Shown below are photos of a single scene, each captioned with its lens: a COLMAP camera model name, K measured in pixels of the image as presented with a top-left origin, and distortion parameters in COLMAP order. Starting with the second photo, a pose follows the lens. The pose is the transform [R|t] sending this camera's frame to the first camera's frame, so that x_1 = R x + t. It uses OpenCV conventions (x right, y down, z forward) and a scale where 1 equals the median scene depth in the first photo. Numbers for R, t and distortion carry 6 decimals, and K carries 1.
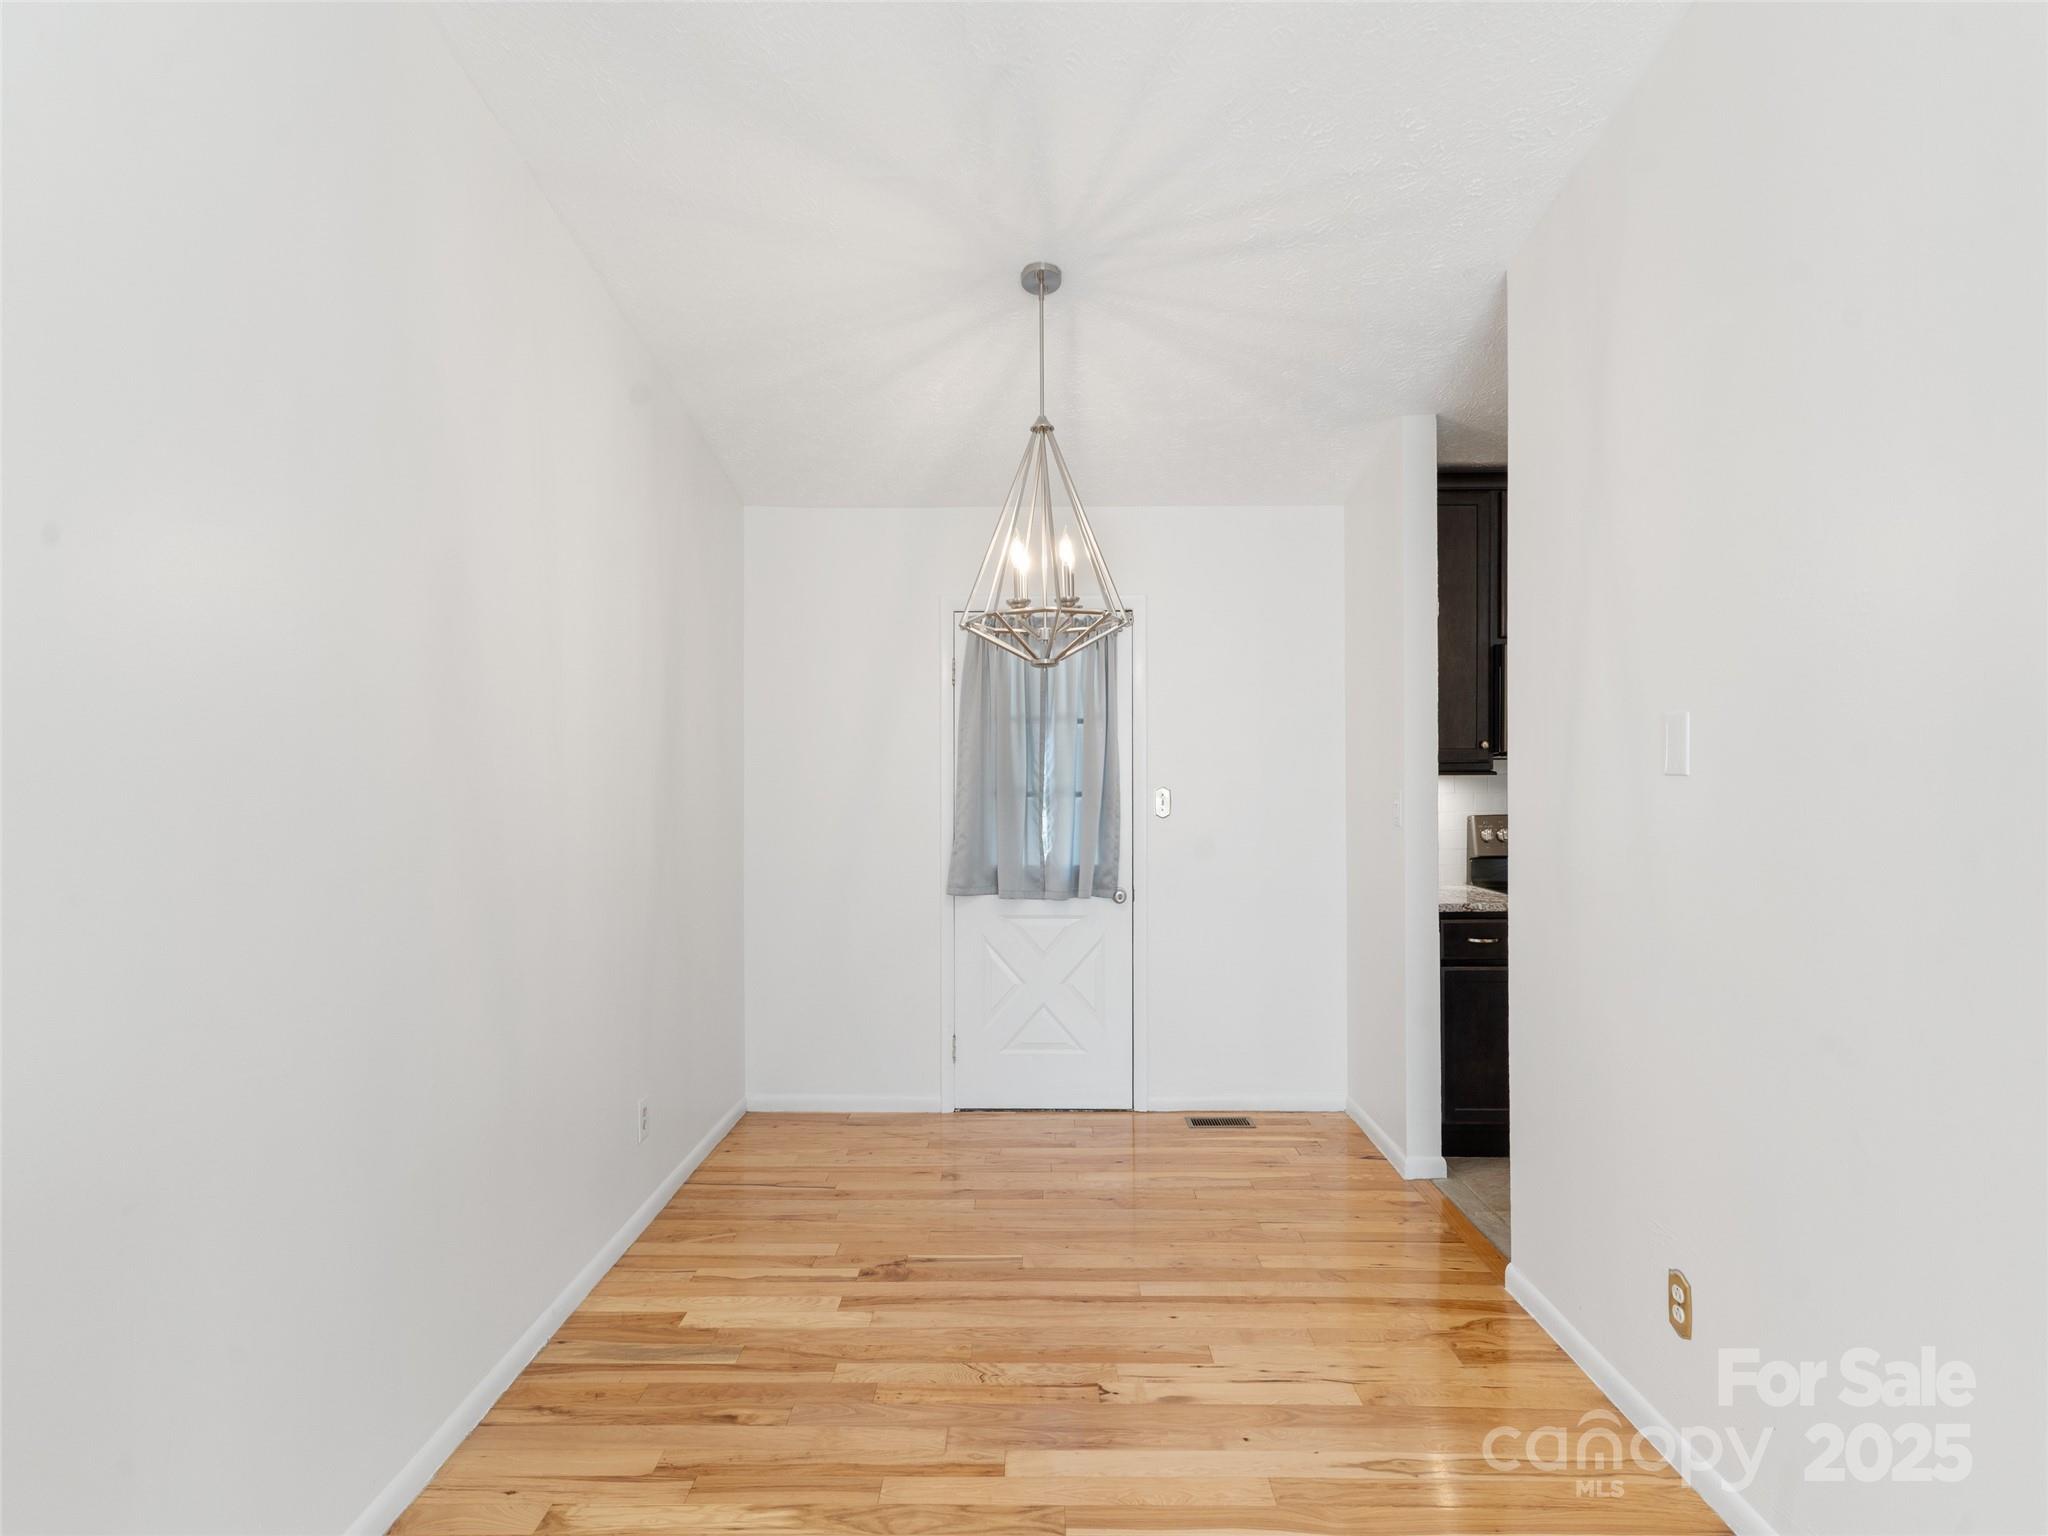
lens RADIAL K [[977.1, 0, 1023.7], [0, 977.1, 761.3], [0, 0, 1]] dist [0.007183, -0.000706]
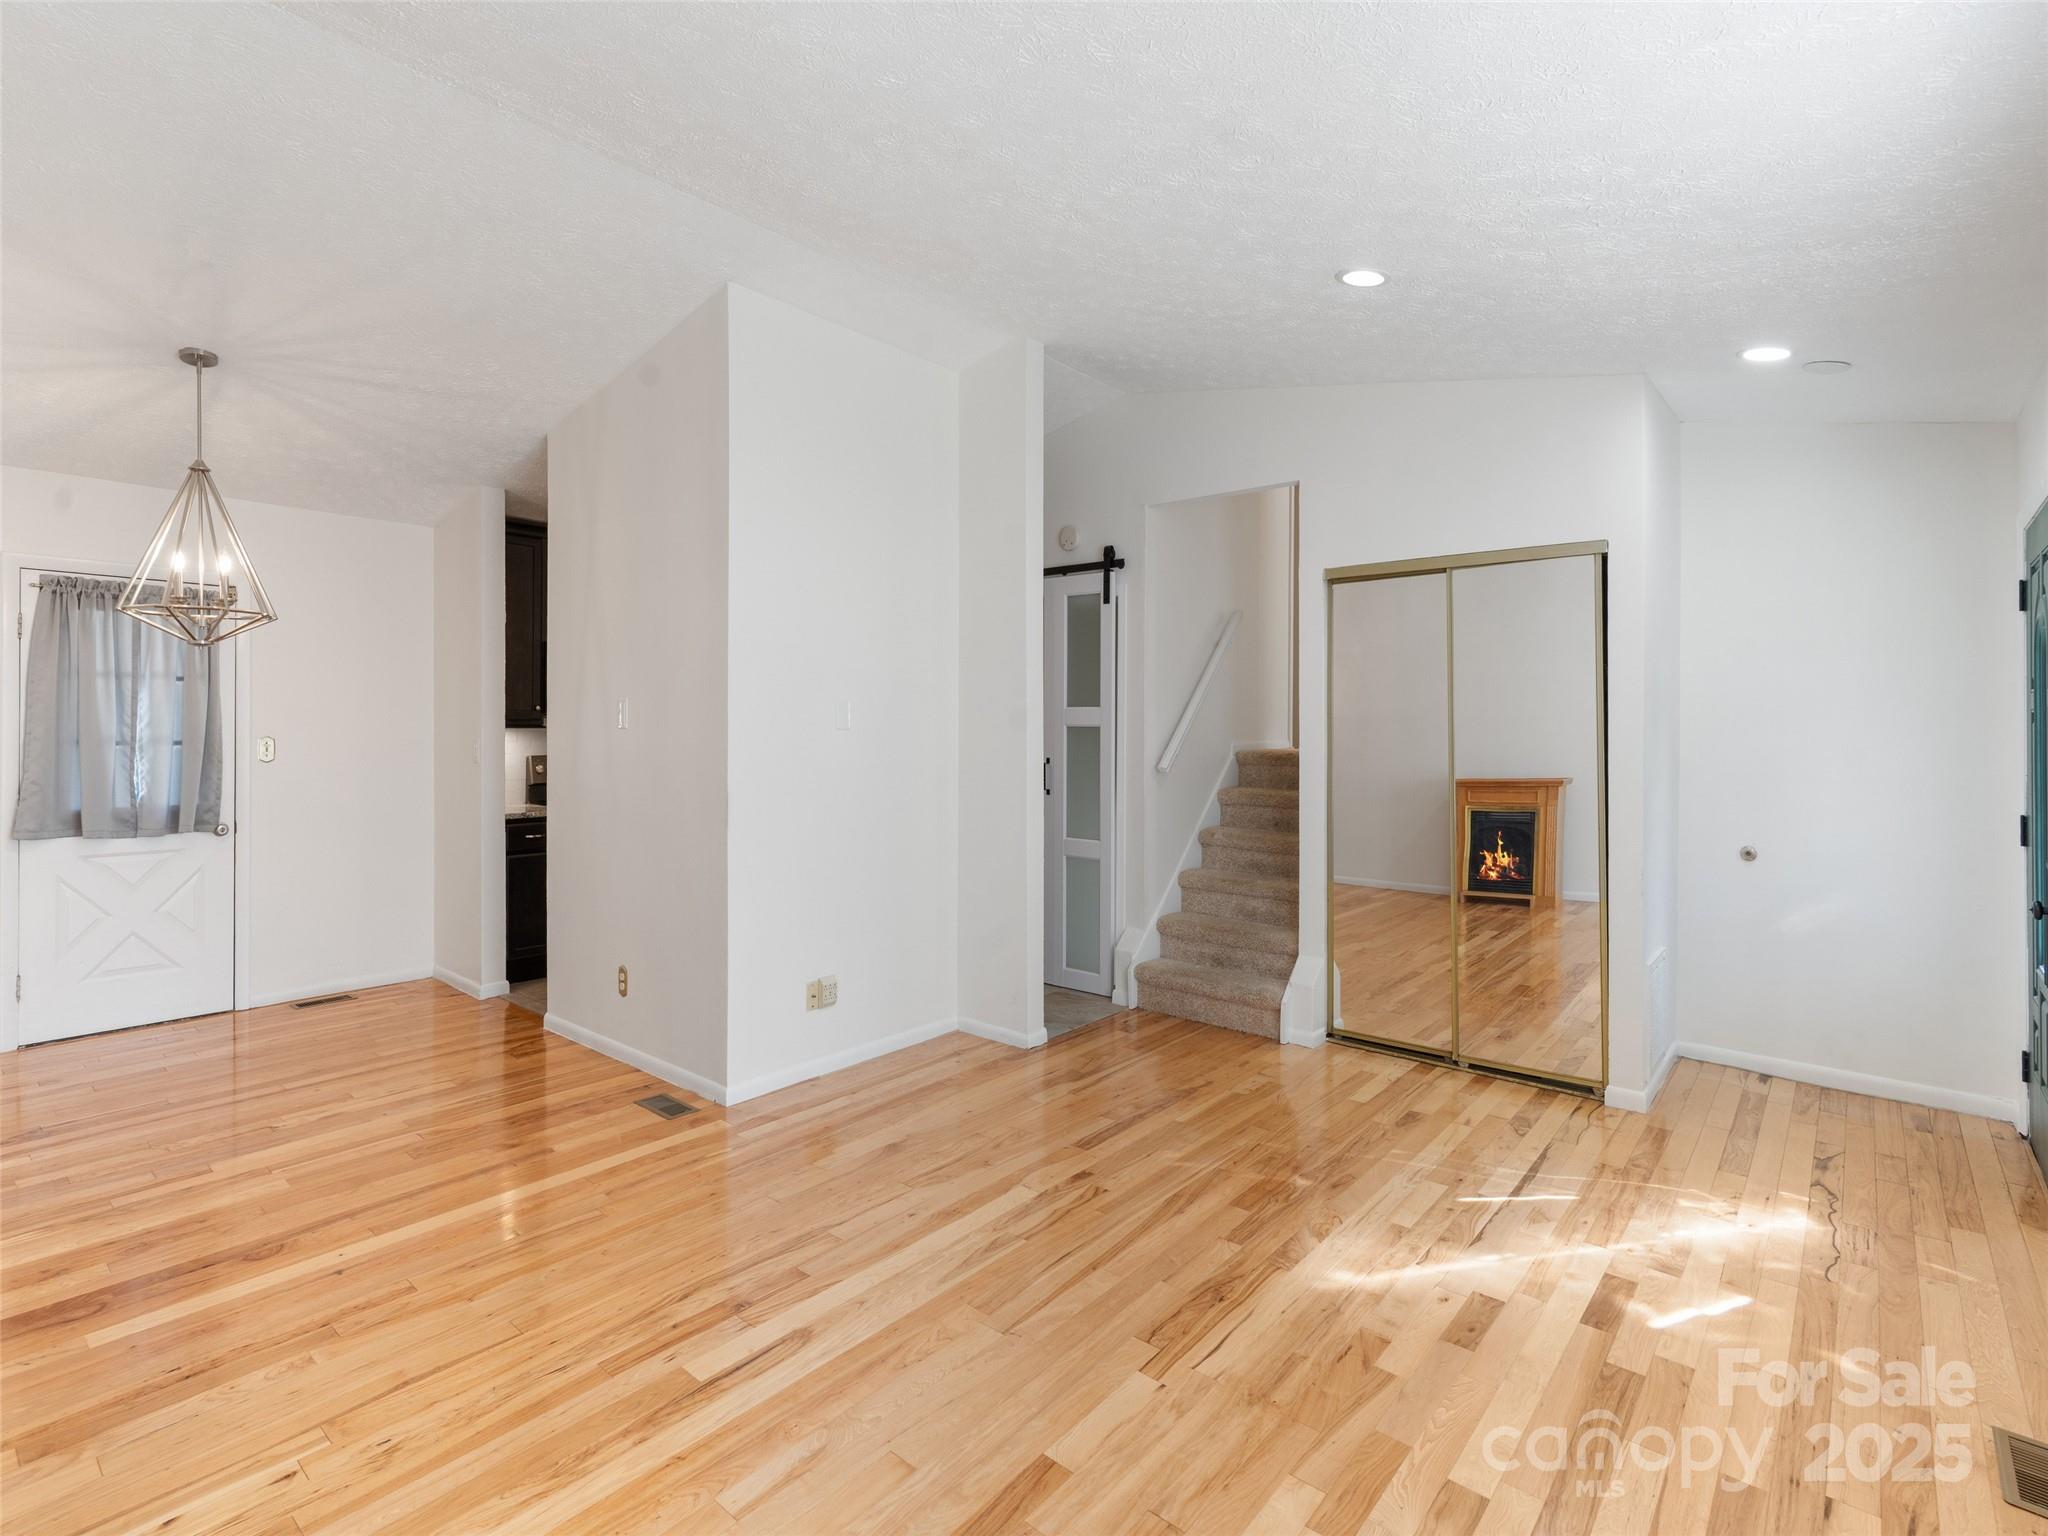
lens RADIAL K [[986.4, 0, 1017.2], [0, 986.4, 748.0], [0, 0, 1]] dist [0.007236, 0.000186]
pose [[0.638911, -0.008720, 0.769231, -0.226639], [-0.016987, 0.999532, 0.025439, -0.006756], [-0.769093, -0.029320, 0.638464, -0.539141]]
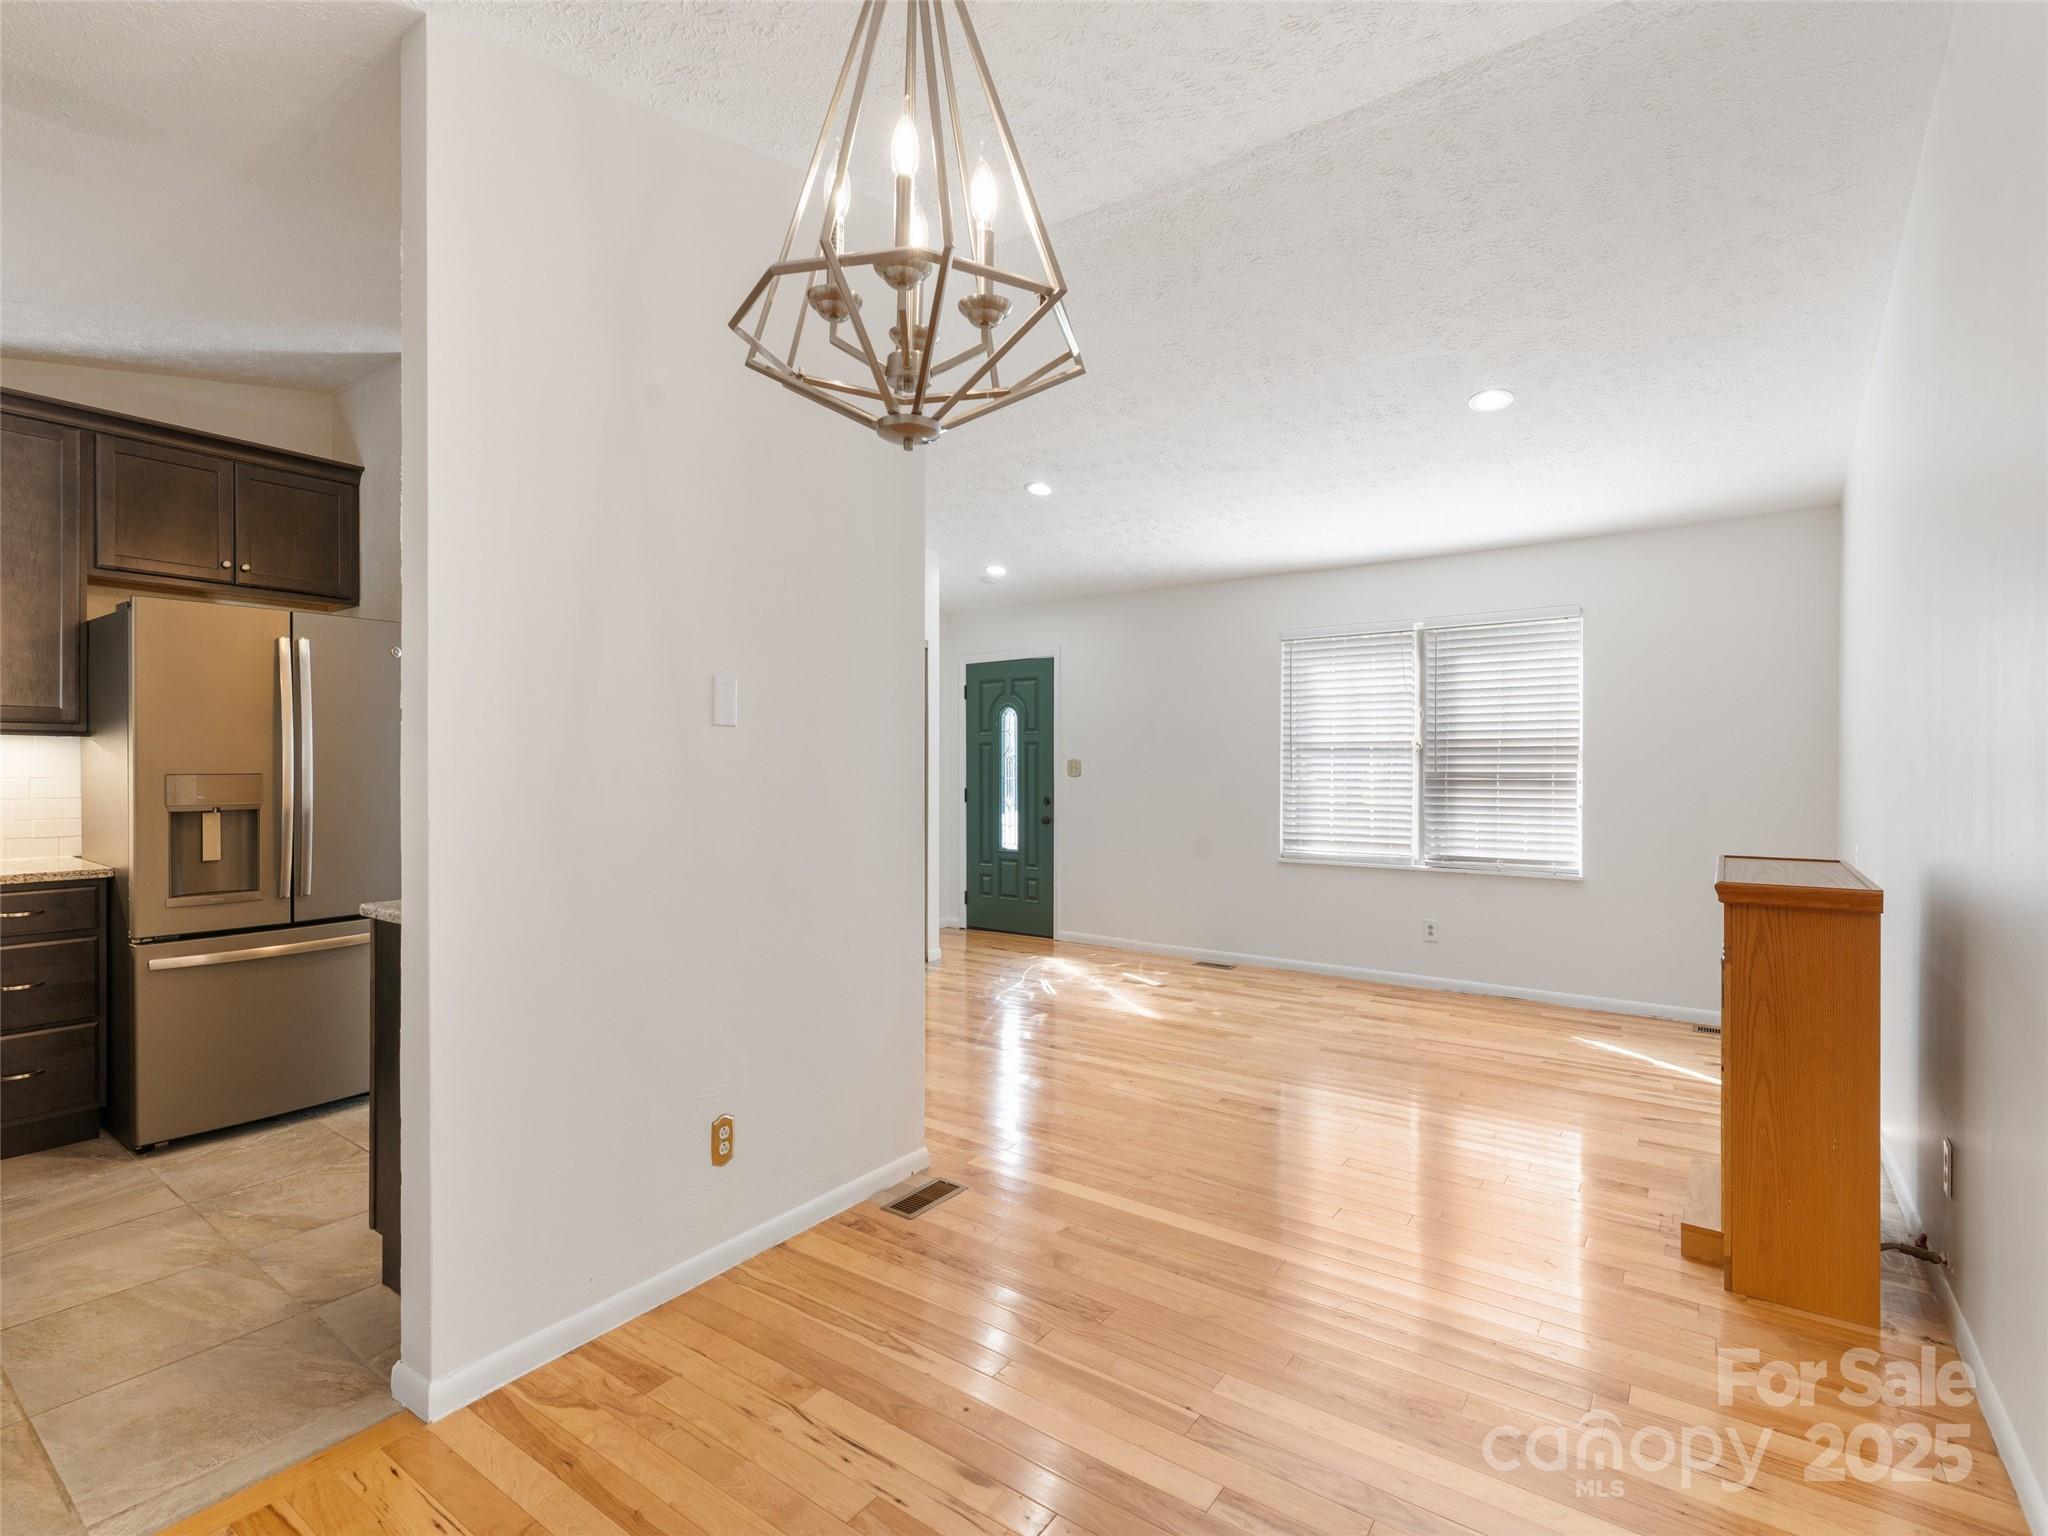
lens RADIAL K [[967.9, 0, 1024.0], [0, 967.9, 768.0], [0, 0, 1]] dist [0.001250, -0.000512]
pose [[-0.821951, 0.003428, 0.569548, -0.205200], [-0.005601, 0.999885, -0.014101, 0.046908], [-0.569531, -0.014780, -0.821837, 1.005162]]
